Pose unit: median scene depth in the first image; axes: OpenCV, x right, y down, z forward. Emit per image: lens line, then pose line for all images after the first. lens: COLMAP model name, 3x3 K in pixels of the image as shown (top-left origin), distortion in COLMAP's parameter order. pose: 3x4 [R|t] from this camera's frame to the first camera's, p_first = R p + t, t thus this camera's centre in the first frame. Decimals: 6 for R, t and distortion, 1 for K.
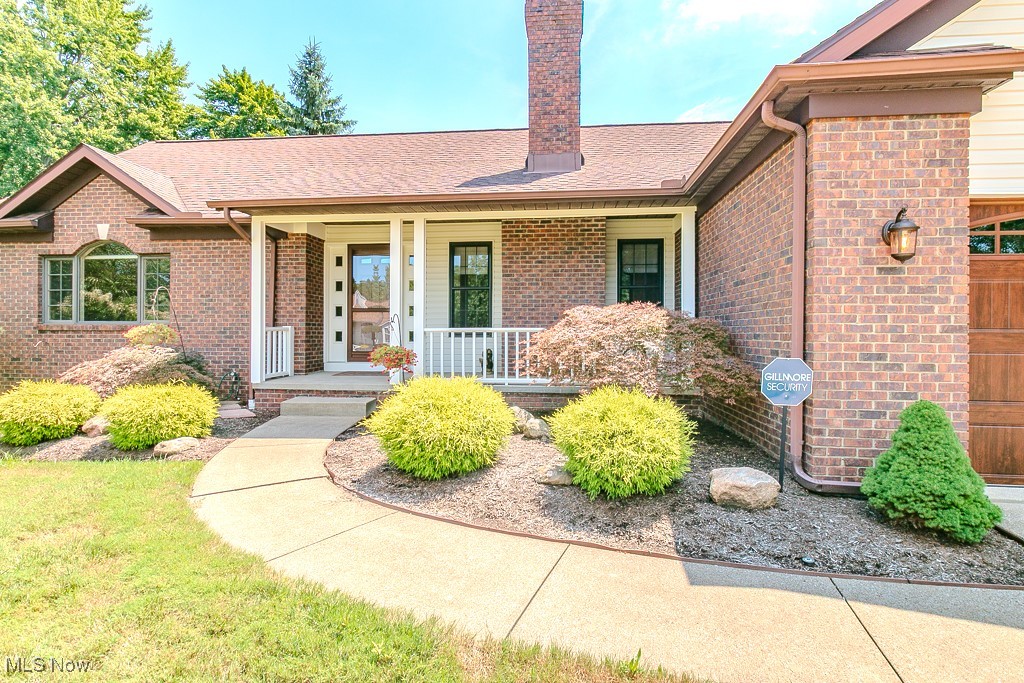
lens RADIAL K [[522.2, 0, 509.5], [0, 522.2, 334.0], [0, 0, 1]] dist [0.001546, 0.001045]
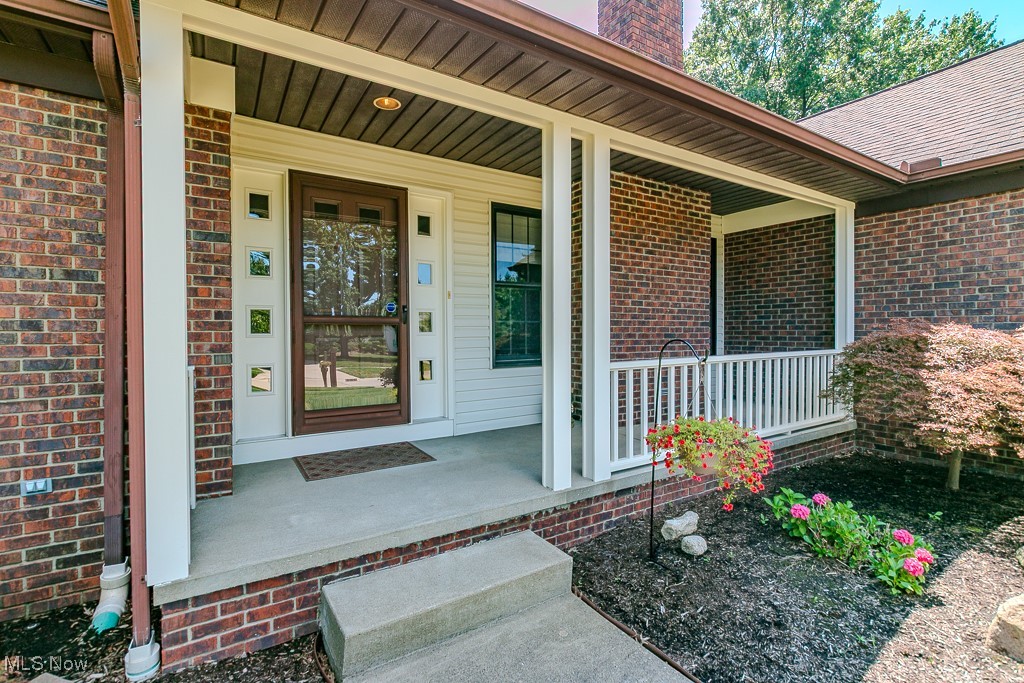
lens RADIAL K [[471.5, 0, 512.0], [0, 471.5, 341.5], [0, 0, 1]] dist [-0.002587, -0.000356]
pose [[0.788366, -0.019802, 0.614888, -0.458307], [0.006665, 0.999698, 0.023648, -0.039212], [-0.615171, -0.014545, 0.788260, 0.637120]]
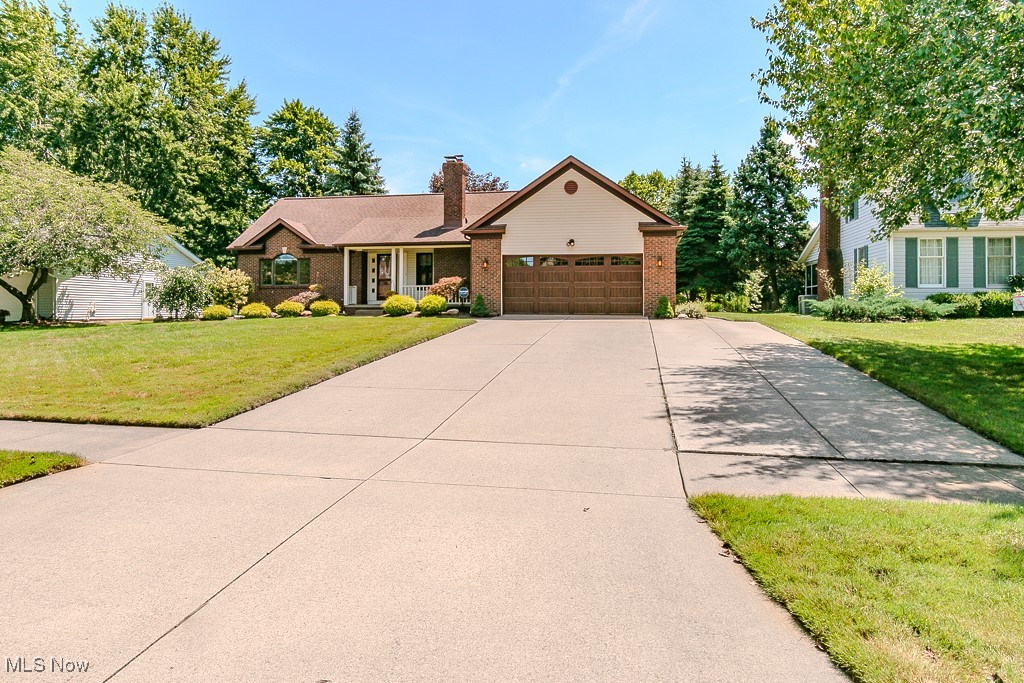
lens RADIAL K [[660.3, 0, 512.7], [0, 660.3, 303.5], [0, 0, 1]] dist [0.000756, -0.000617]
pose [[0.995845, -0.002775, -0.091022, 0.706546], [0.001290, 0.999865, -0.016379, 0.135510], [0.091055, 0.016193, 0.995714, -2.356853]]
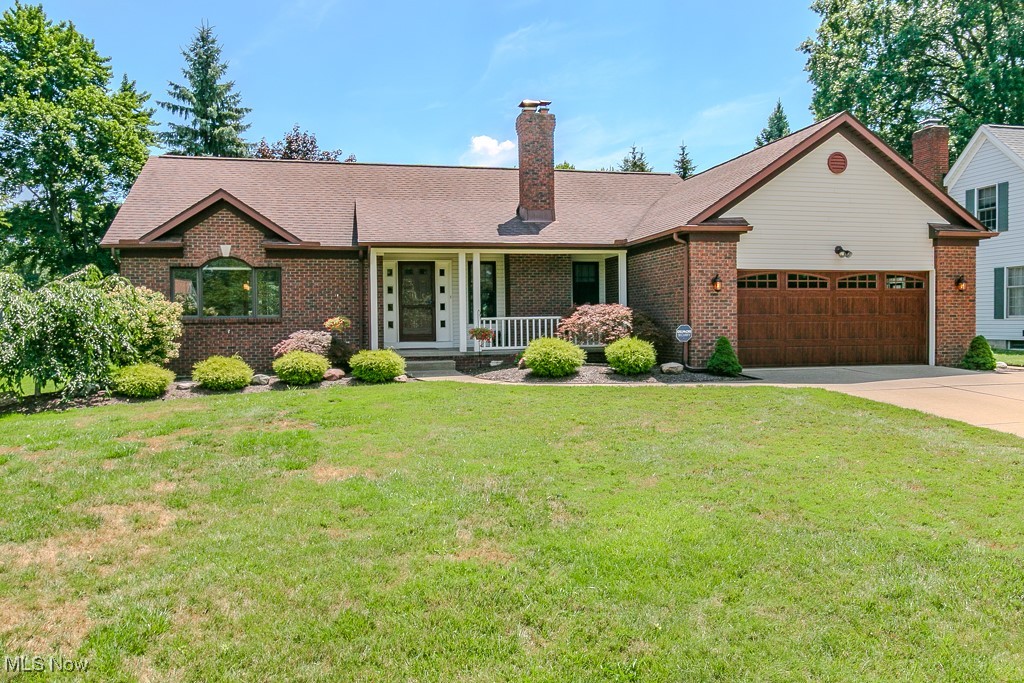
lens RADIAL K [[715.4, 0, 483.0], [0, 715.4, 344.6], [0, 0, 1]] dist [-0.001691, -0.003573]
pose [[0.954024, -0.023630, 0.298799, -0.768365], [0.016753, 0.999533, 0.025557, 0.015477], [-0.299263, -0.019376, 0.953974, -1.095694]]
